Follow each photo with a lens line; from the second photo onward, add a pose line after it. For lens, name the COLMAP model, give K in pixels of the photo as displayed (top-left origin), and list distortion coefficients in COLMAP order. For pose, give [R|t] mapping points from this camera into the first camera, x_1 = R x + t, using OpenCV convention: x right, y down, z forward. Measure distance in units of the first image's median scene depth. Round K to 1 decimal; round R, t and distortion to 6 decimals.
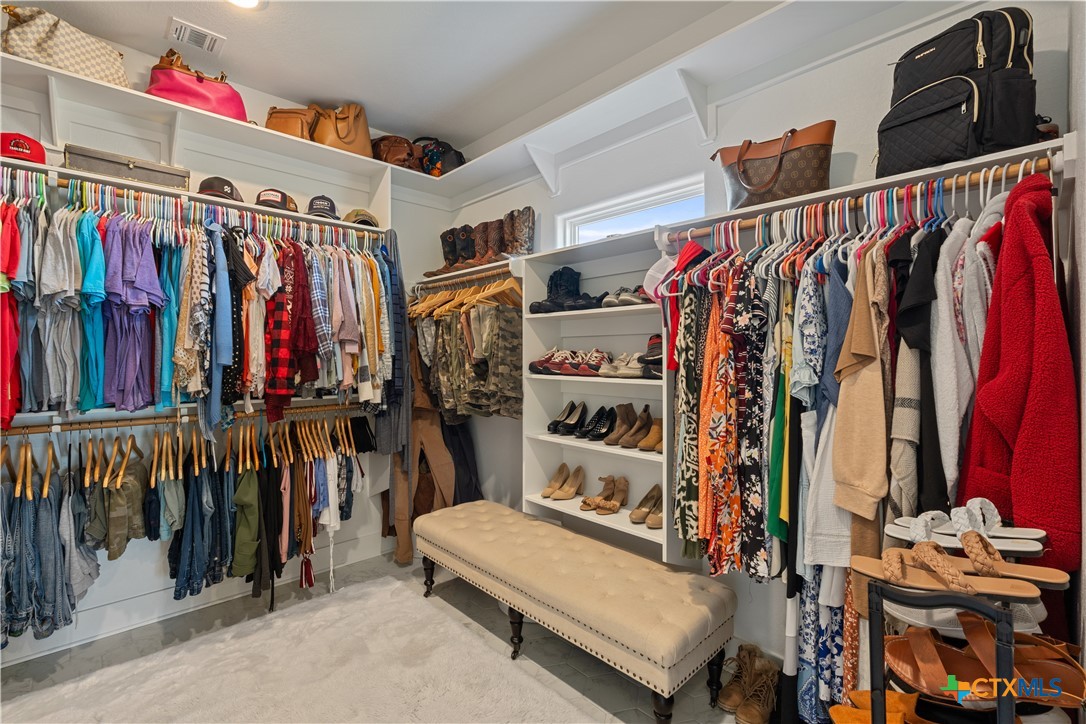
lens RADIAL K [[480.3, 0, 539.4], [0, 480.3, 353.4], [0, 0, 1]] dist [-0.000497, 0.000368]
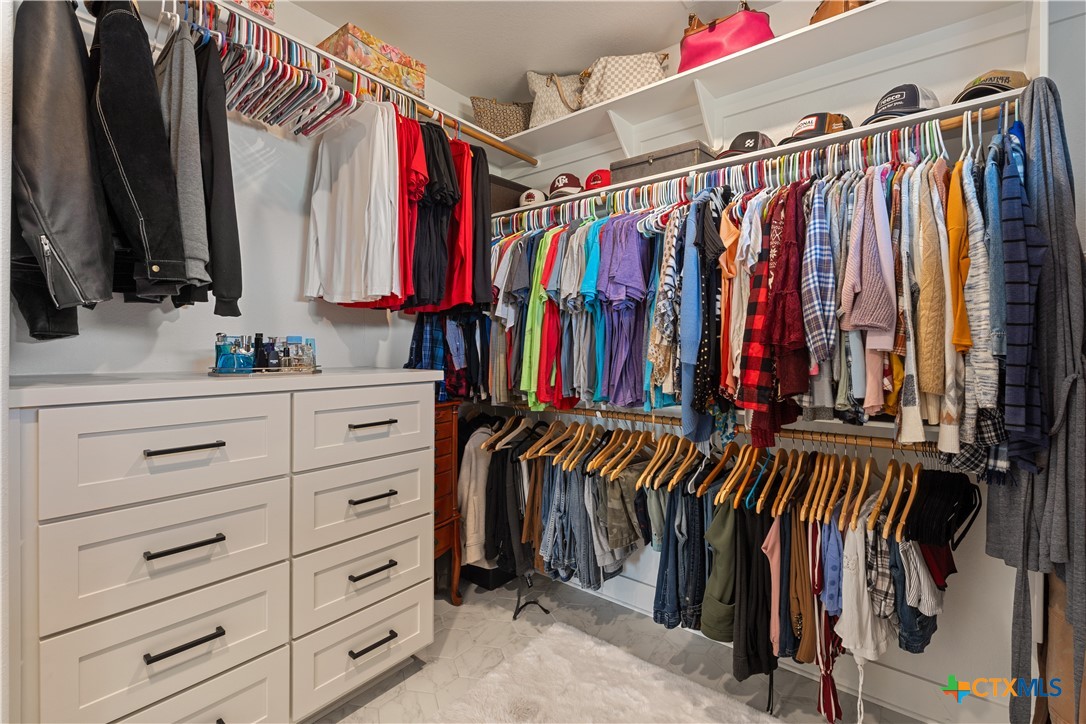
lens RADIAL K [[484.9, 0, 528.8], [0, 484.9, 350.2], [0, 0, 1]] dist [-0.001965, -0.000227]
pose [[0.131093, 0.004630, -0.991359, 0.103742], [-0.003603, 0.999985, 0.004194, -0.001112], [0.991363, 0.003022, 0.131108, 0.568911]]
